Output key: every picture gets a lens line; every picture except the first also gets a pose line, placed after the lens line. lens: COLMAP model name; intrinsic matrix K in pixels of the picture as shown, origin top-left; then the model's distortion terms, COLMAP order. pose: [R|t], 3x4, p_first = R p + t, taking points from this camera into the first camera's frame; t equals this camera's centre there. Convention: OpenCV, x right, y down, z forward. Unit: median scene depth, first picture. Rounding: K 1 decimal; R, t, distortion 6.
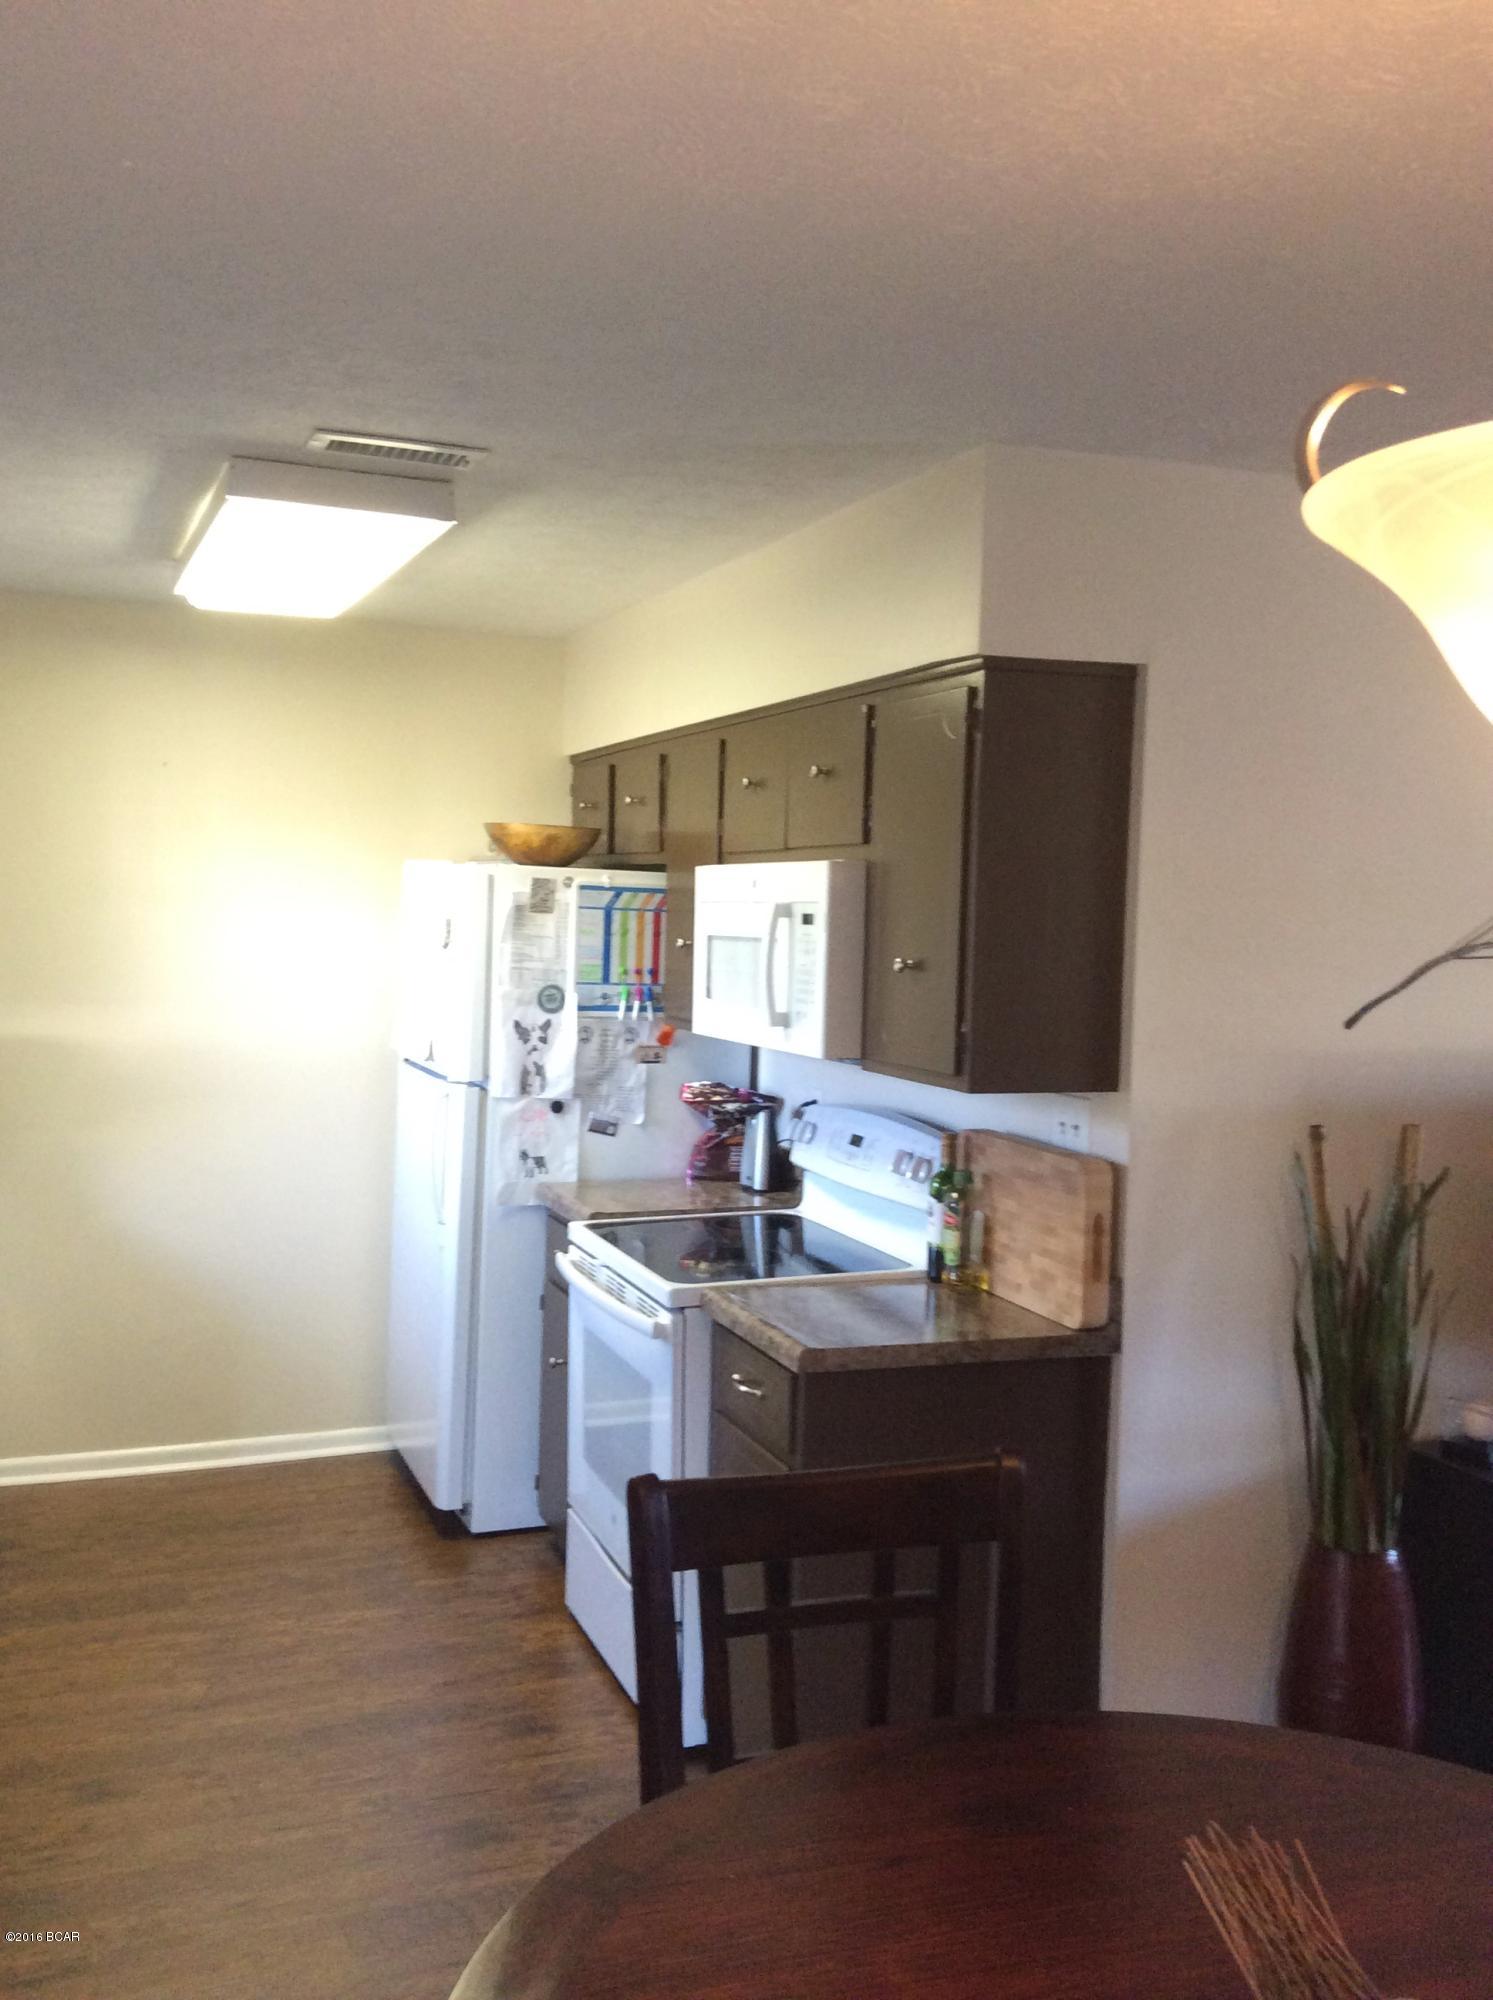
lens RADIAL K [[1987.8, 0, 746.5], [0, 1987.8, 1000.0], [0, 0, 1]] dist [0.272946, -0.727183]
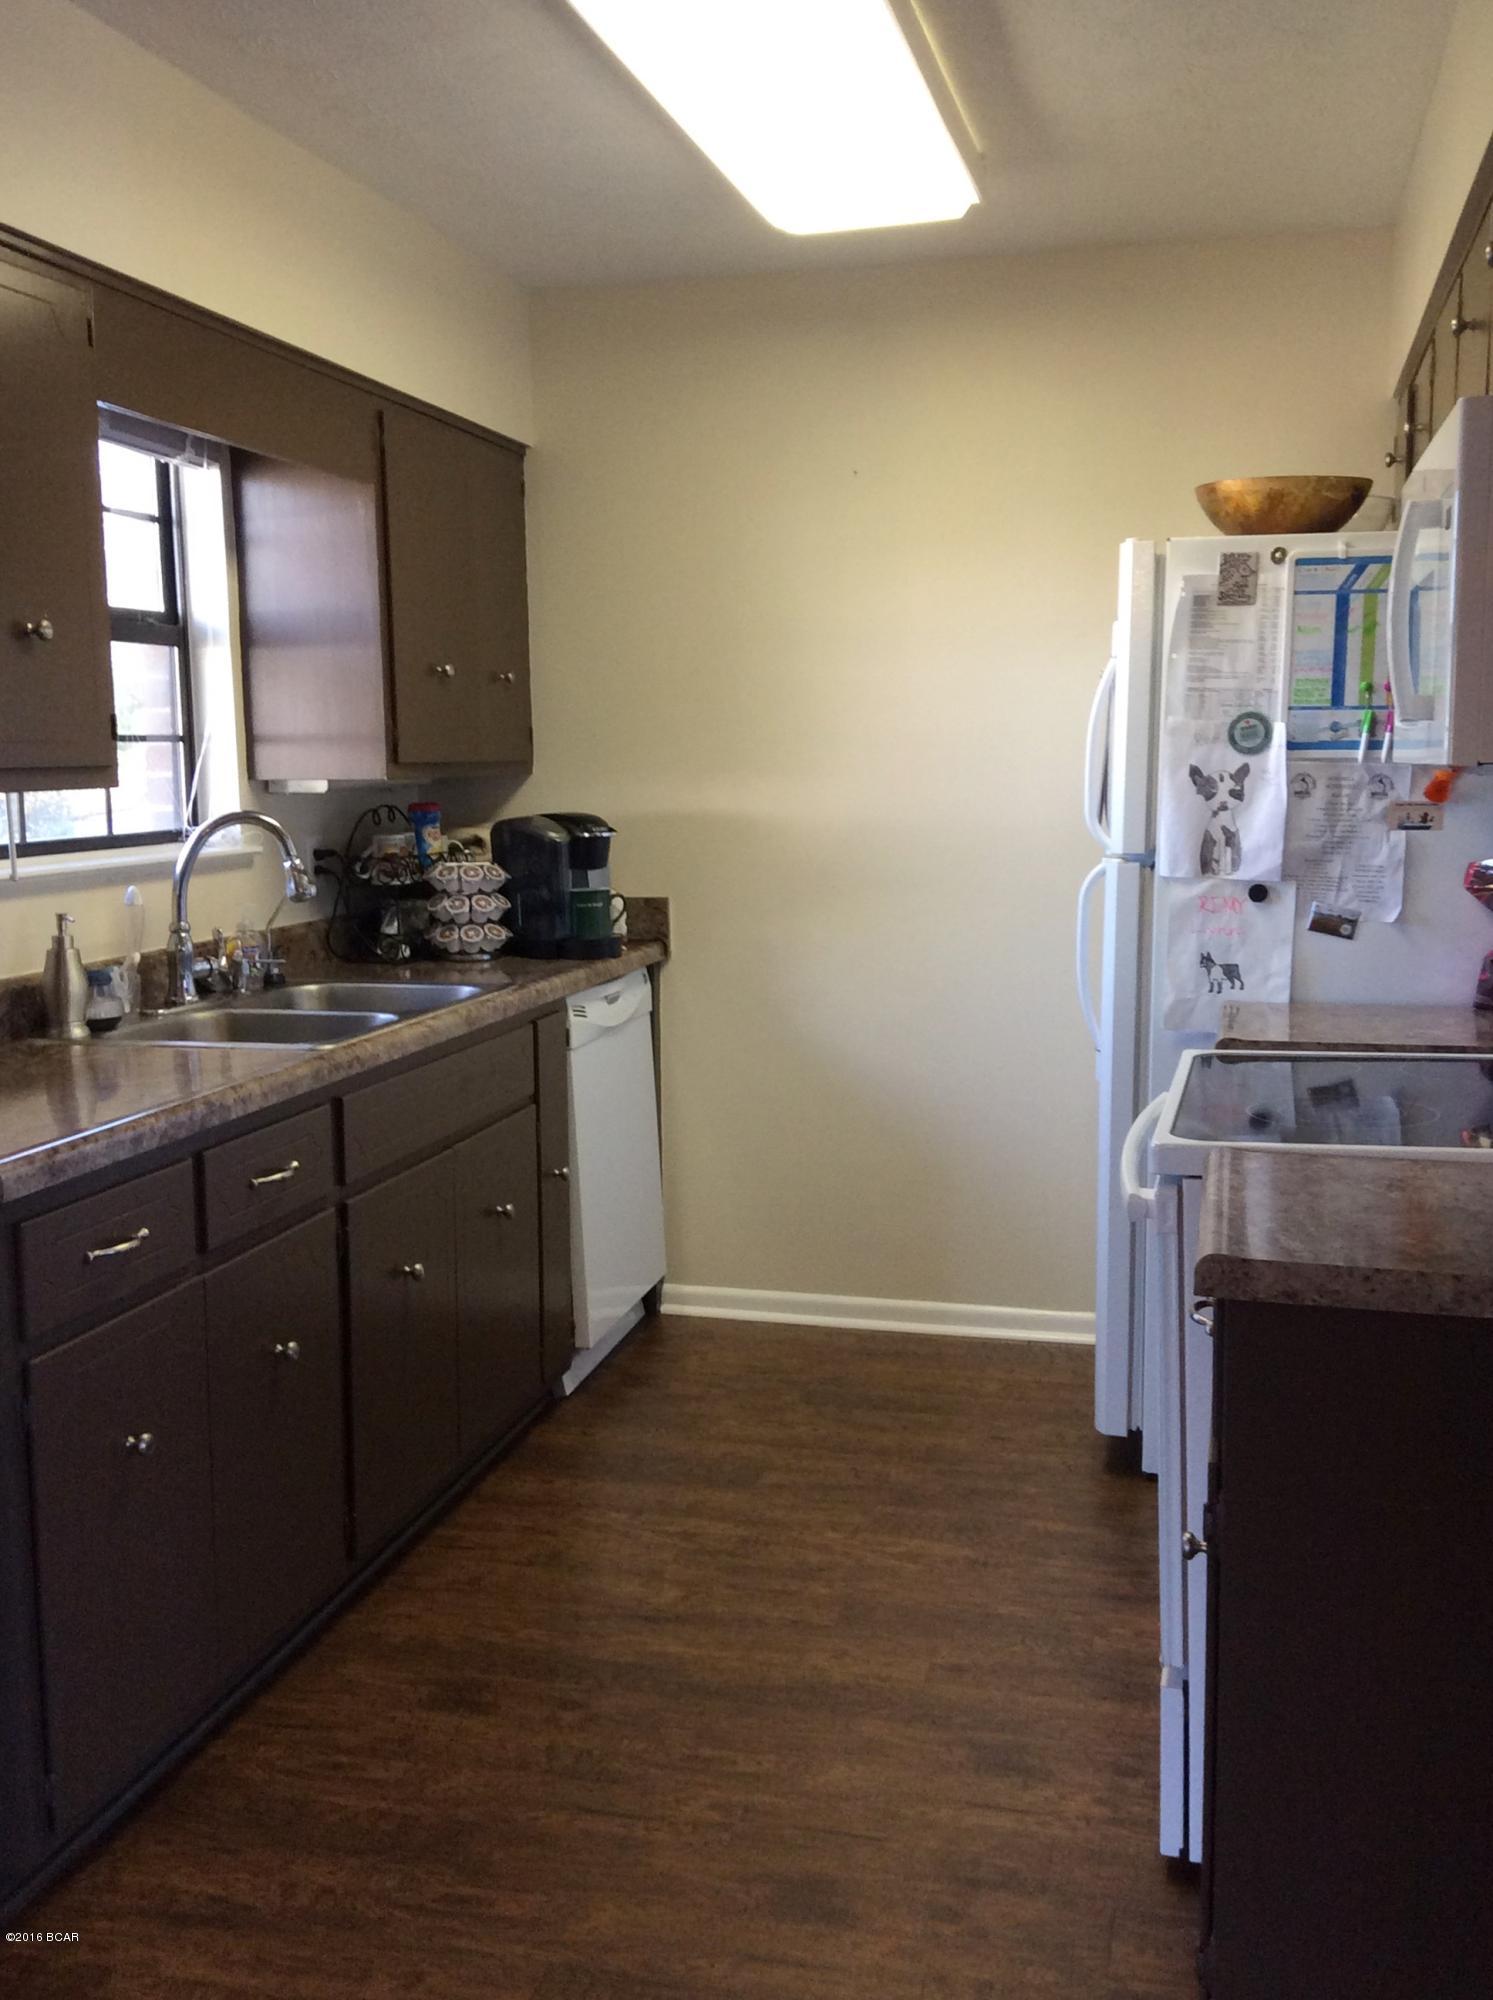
lens RADIAL K [[1987.8, 0, 746.5], [0, 1987.8, 1000.0], [0, 0, 1]] dist [0.272946, -0.727183]
pose [[0.794807, 0.041768, -0.605423, 0.187908], [-0.007081, 0.998199, 0.059570, 0.050540], [0.606820, -0.043060, 0.793672, 0.341944]]
